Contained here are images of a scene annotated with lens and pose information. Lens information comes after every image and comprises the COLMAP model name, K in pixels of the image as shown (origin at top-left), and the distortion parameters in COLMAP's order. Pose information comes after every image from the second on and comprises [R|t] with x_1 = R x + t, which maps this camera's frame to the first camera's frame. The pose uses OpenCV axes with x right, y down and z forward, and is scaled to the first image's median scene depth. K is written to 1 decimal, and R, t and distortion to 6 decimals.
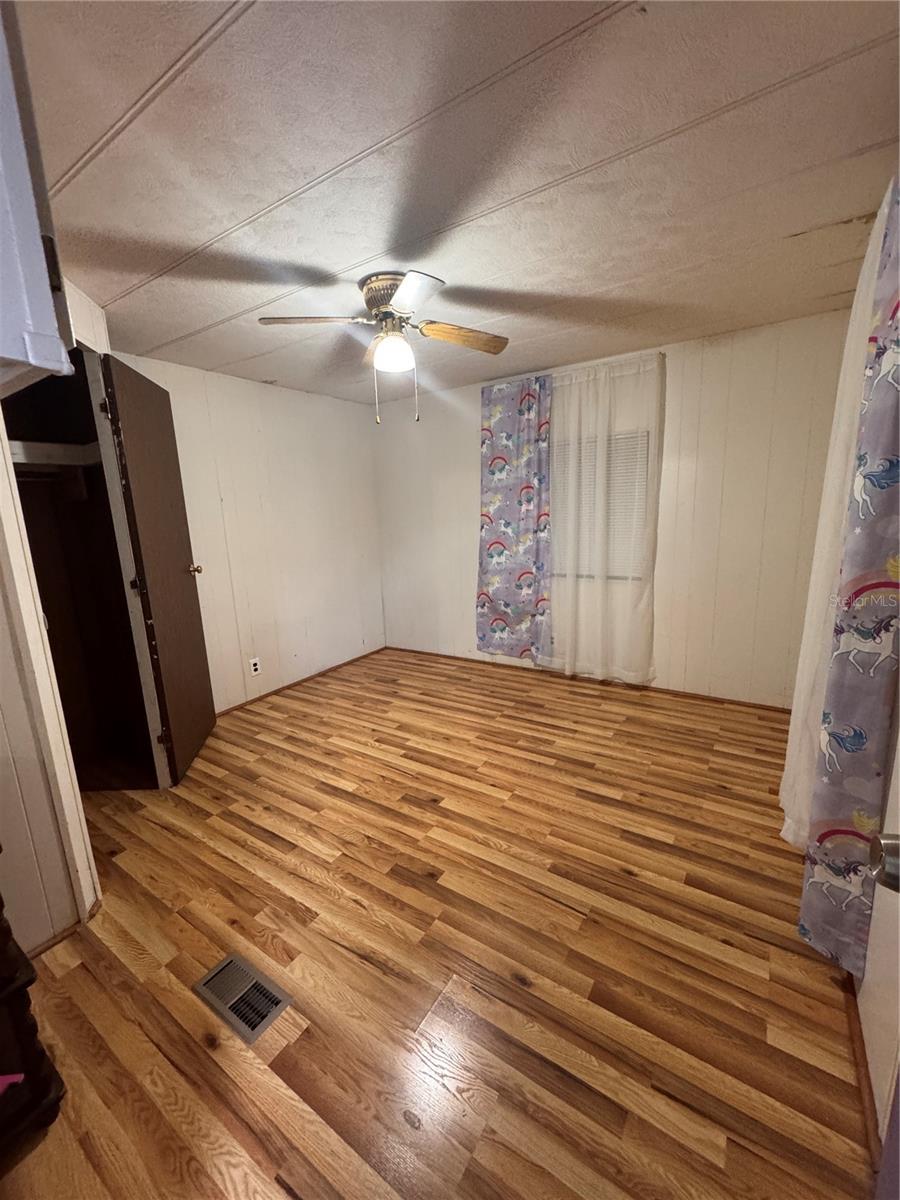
lens RADIAL K [[479.3, 0, 450.0], [0, 479.3, 600.3], [0, 0, 1]] dist [-0.003070, 0.000710]
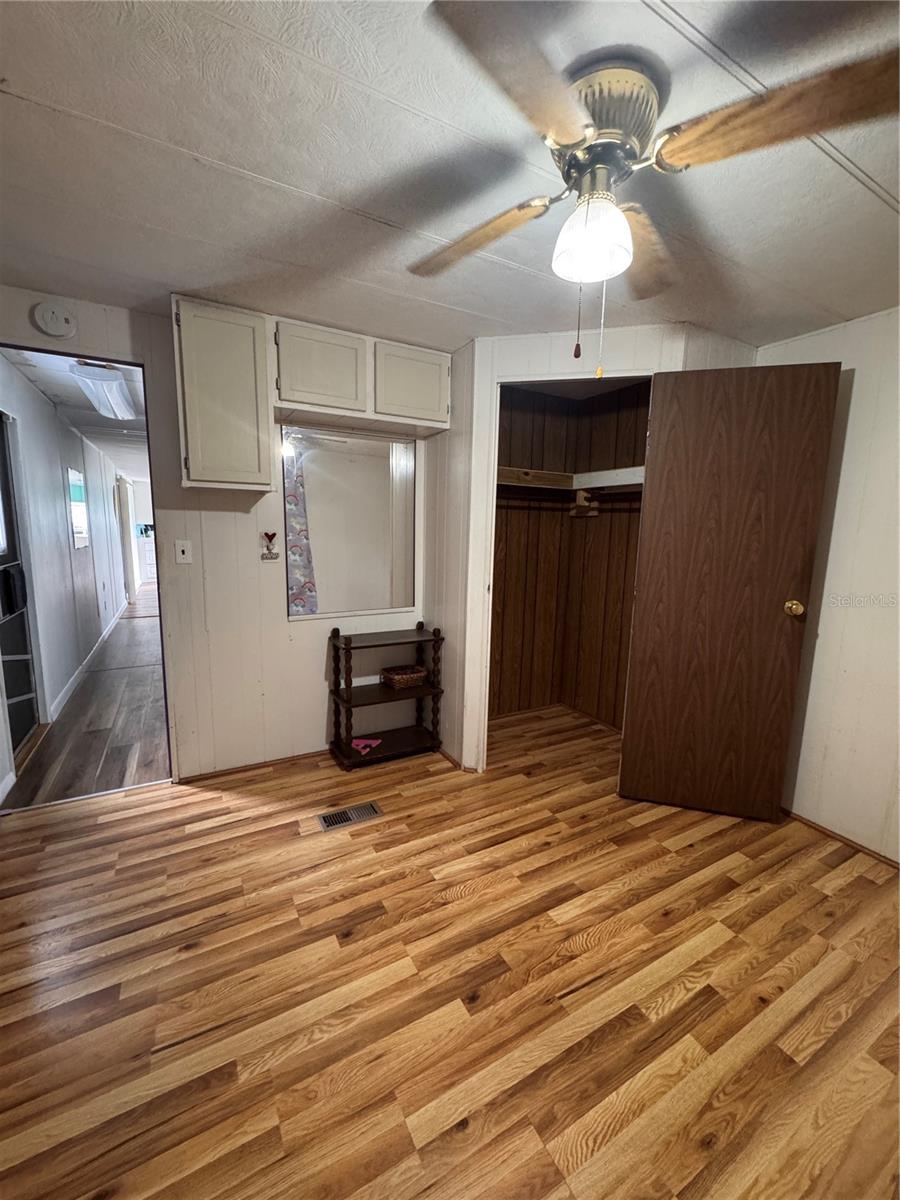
lens RADIAL K [[479.3, 0, 449.9], [0, 479.3, 597.5], [0, 0, 1]] dist [-0.003070, 0.000710]
pose [[-0.464393, 0.154661, -0.872020, 0.462207], [-0.177692, 0.948340, 0.262826, -0.240097], [0.867620, 0.277005, -0.412920, 1.143195]]
